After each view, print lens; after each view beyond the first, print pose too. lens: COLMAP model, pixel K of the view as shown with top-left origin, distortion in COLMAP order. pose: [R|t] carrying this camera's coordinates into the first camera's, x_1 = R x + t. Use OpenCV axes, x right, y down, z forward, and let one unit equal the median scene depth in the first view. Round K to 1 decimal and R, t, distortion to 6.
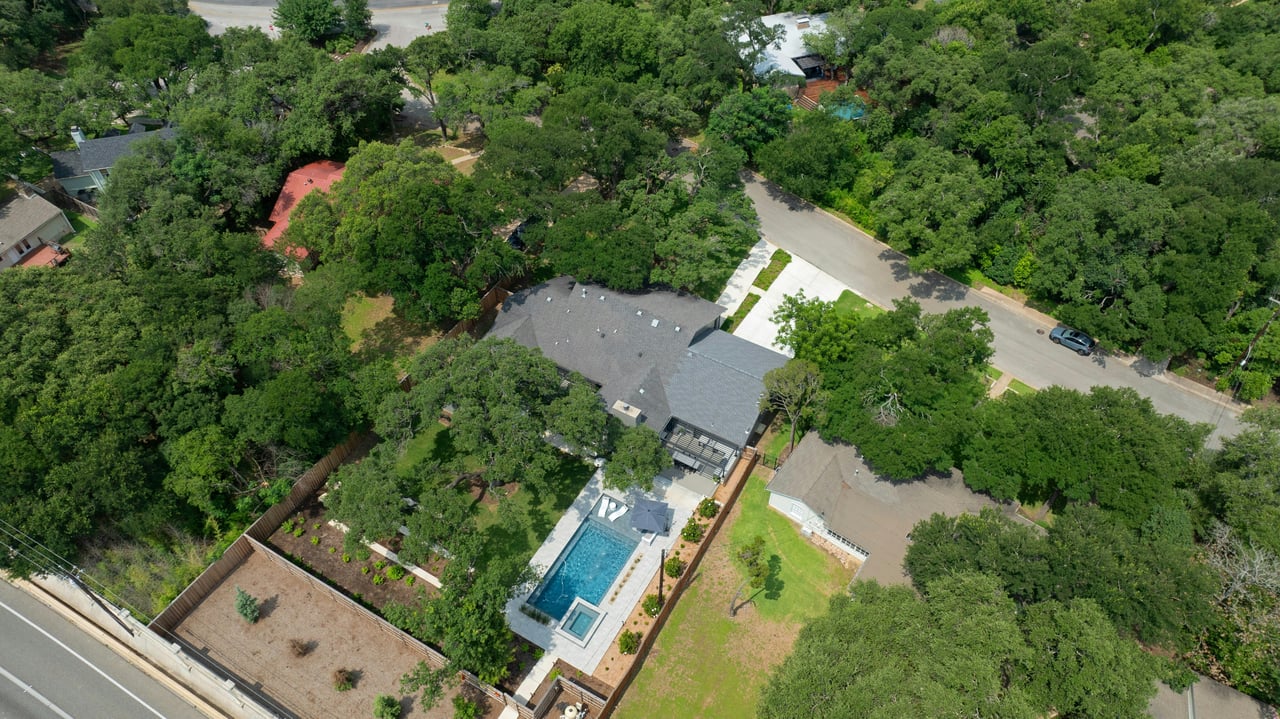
lens RADIAL K [[893.9, 0, 637.1], [0, 893.9, 356.3], [0, 0, 1]] dist [-0.018896, 0.000253]
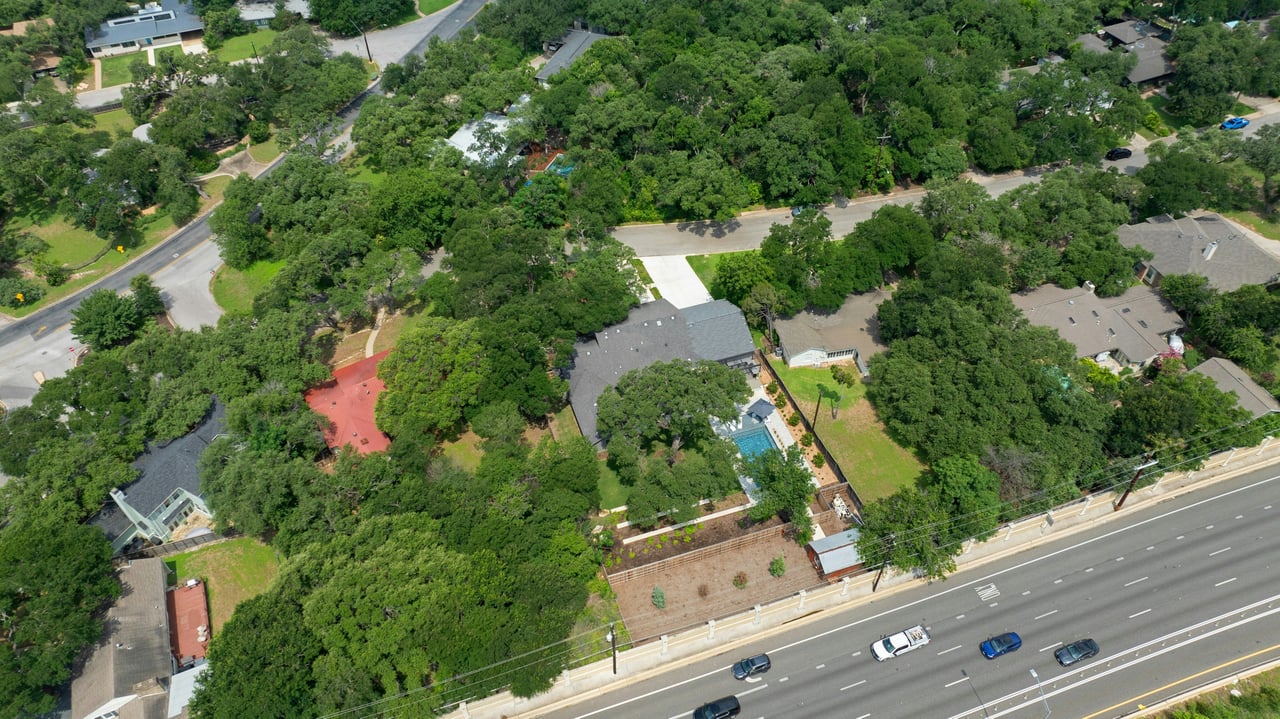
lens RADIAL K [[893.9, 0, 638.6], [0, 893.9, 355.0], [0, 0, 1]] dist [-0.018896, 0.000253]
pose [[0.662984, -0.540200, 0.518302, -0.905208], [0.567363, 0.814244, 0.122906, -0.220702], [-0.488418, 0.212581, 0.846320, -0.281154]]
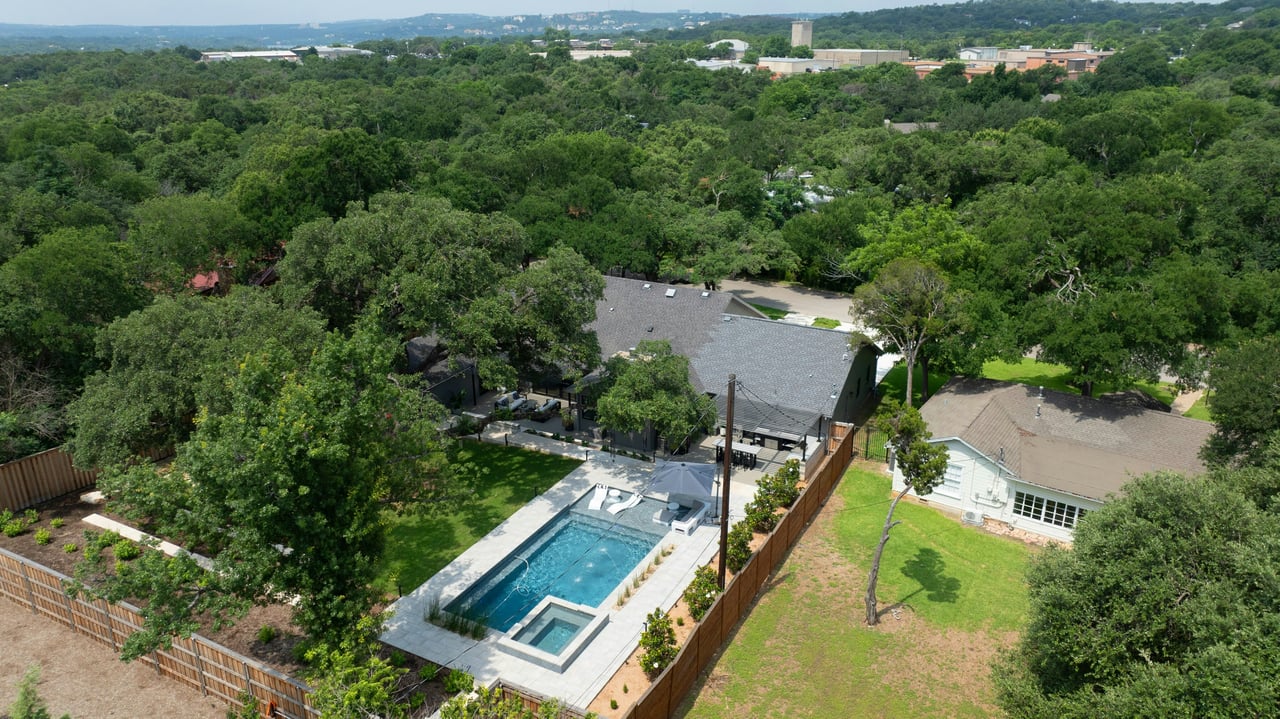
lens RADIAL K [[893.9, 0, 639.8], [0, 893.9, 362.6], [0, 0, 1]] dist [-0.018896, 0.000253]
pose [[0.999283, -0.007179, 0.037168, -0.031796], [0.024006, 0.879345, -0.475580, 0.364235], [-0.029269, 0.476132, 0.878887, 0.481524]]
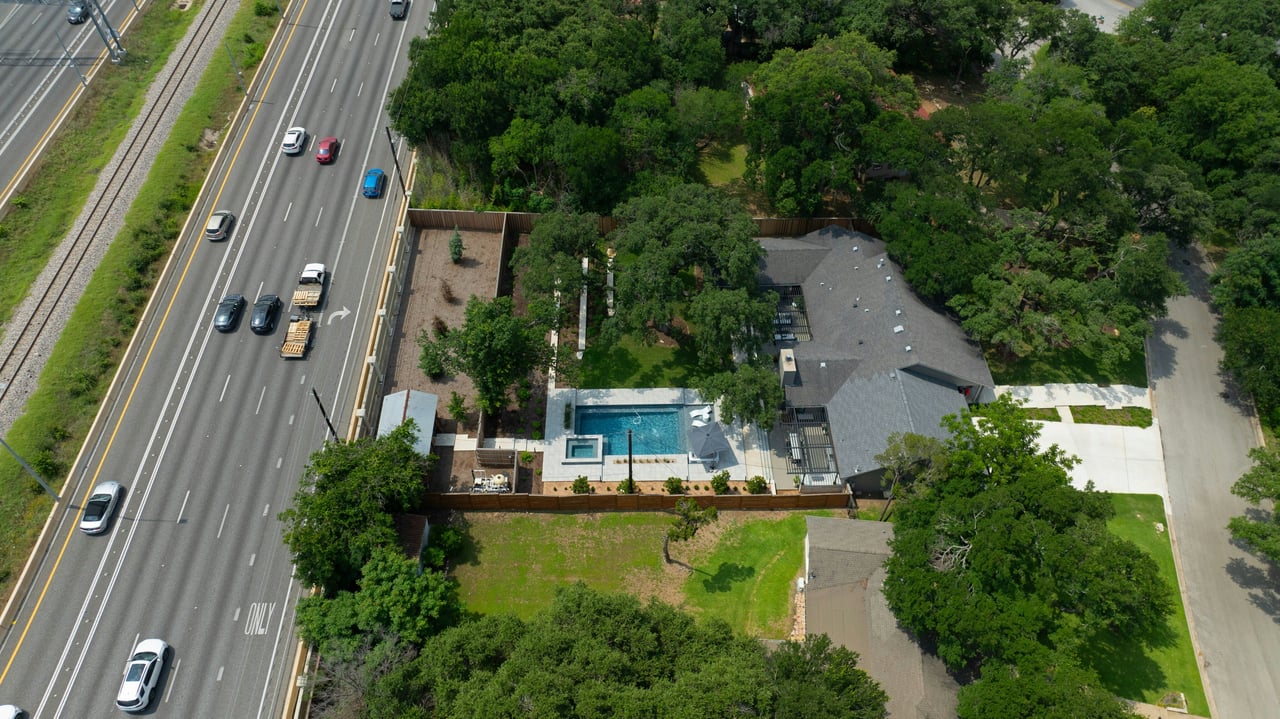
lens RADIAL K [[893.9, 0, 631.7], [0, 893.9, 360.2], [0, 0, 1]] dist [-0.018896, 0.000253]
pose [[0.513181, 0.657681, -0.551453, 0.440545], [-0.644695, 0.719523, 0.258176, -0.081056], [0.566581, 0.223028, 0.793250, 0.159191]]
